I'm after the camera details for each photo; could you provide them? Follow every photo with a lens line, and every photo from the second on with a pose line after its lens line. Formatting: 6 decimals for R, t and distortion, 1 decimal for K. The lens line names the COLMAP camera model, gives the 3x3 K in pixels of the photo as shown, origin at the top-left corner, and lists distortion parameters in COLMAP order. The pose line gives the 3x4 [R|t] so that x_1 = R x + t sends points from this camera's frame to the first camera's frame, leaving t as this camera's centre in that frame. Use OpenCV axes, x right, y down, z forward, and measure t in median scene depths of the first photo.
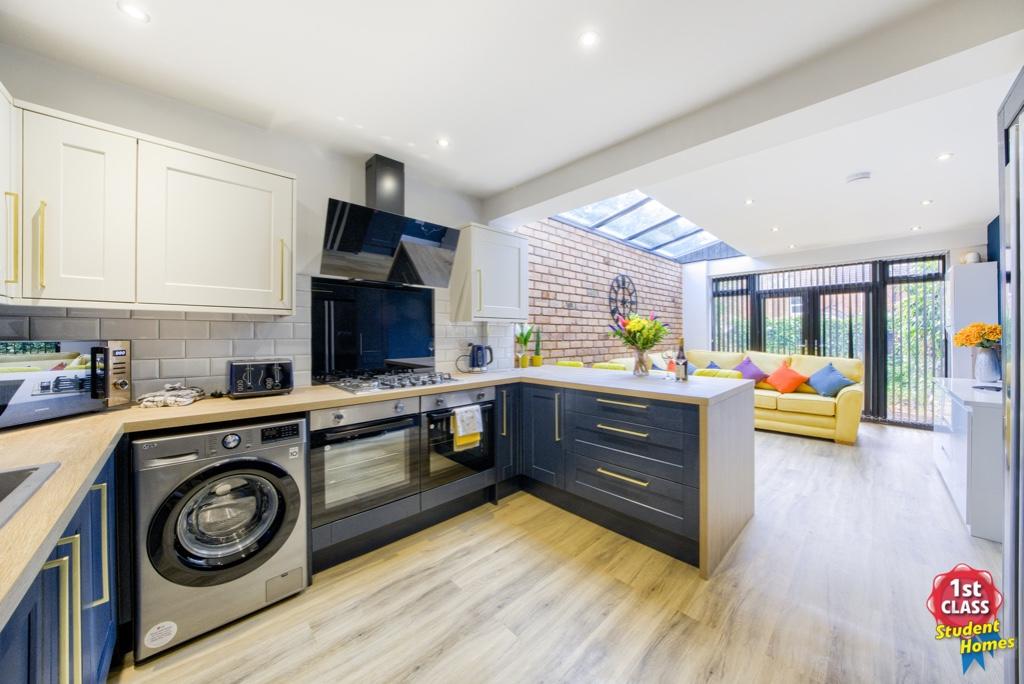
lens RADIAL K [[352.7, 0, 538.7], [0, 352.7, 333.7], [0, 0, 1]] dist [-0.015663, 0.000301]
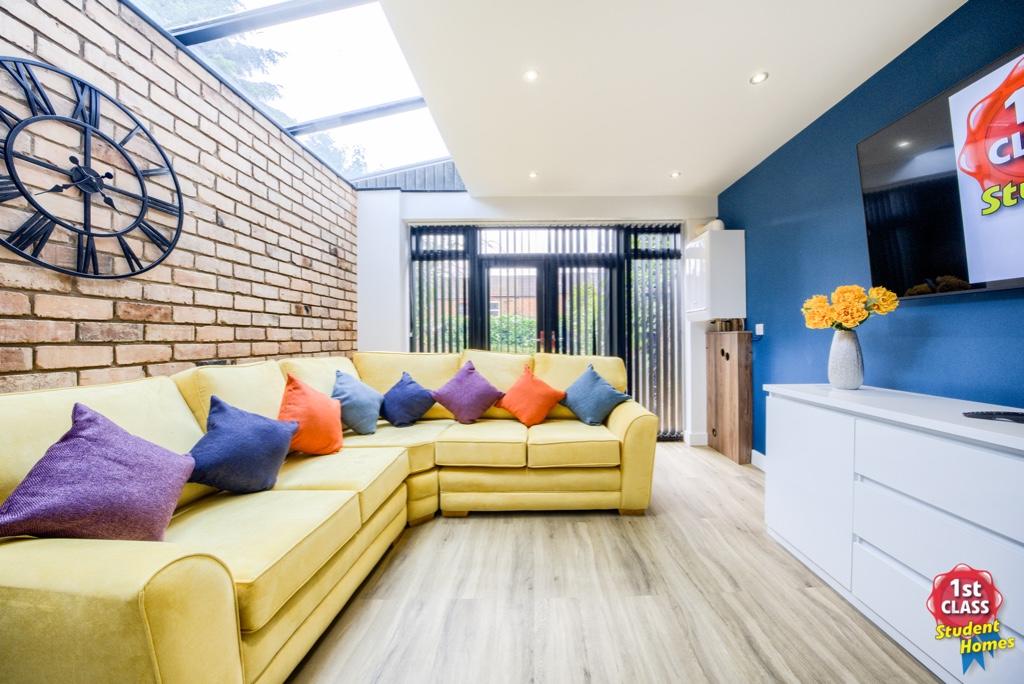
lens RADIAL K [[352.7, 0, 538.7], [0, 352.7, 333.7], [0, 0, 1]] dist [-0.015663, 0.000301]
pose [[0.714286, 0.004991, 0.699836, 0.321800], [0.000980, 0.999966, -0.008132, 0.031786], [-0.699853, 0.006494, 0.714257, 0.589564]]
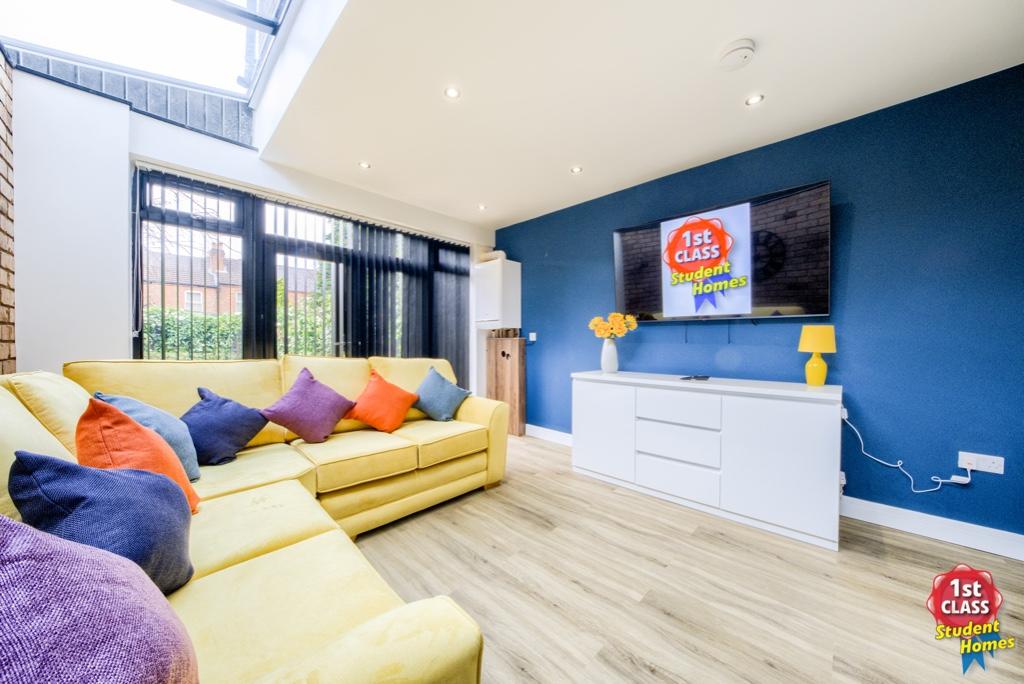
lens RADIAL K [[349.7, 0, 507.1], [0, 349.7, 342.6], [0, 0, 1]] dist [-0.000592, -0.000003]
pose [[0.021201, -0.000669, 0.999775, 0.175013], [-0.009832, 0.999951, 0.000878, 0.033565], [-0.999727, -0.009849, 0.021194, 0.800586]]
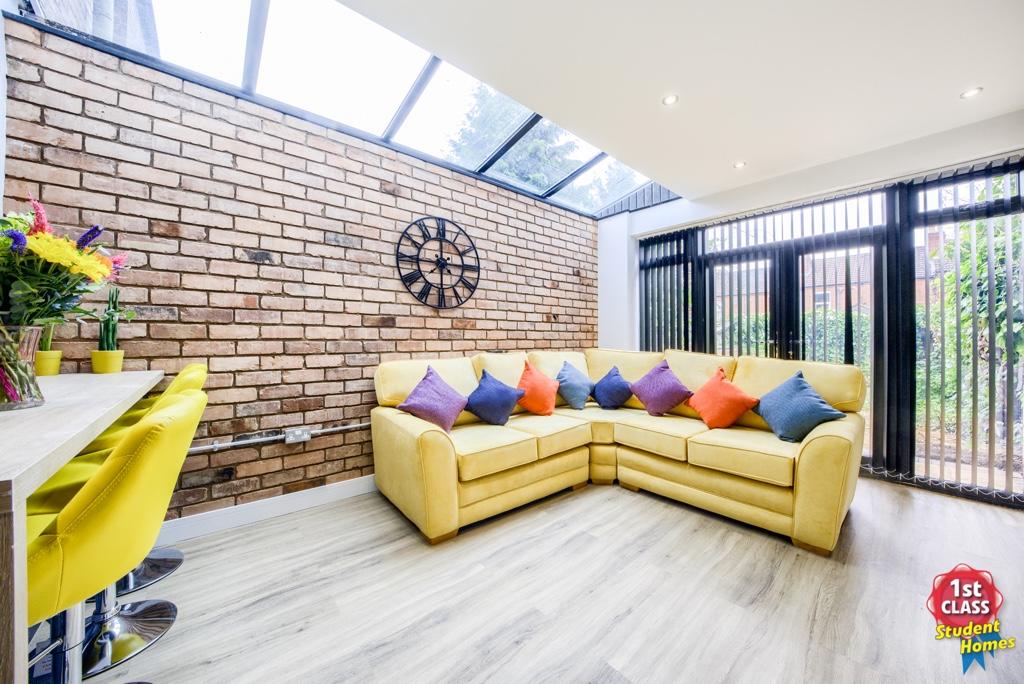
lens RADIAL K [[359.2, 0, 535.7], [0, 359.2, 335.2], [0, 0, 1]] dist [-0.019230, 0.000038]
pose [[0.998603, 0.003472, -0.052722, 0.450171], [-0.003641, 0.999989, -0.003107, 0.030578], [0.052711, 0.003295, 0.998604, 0.430975]]
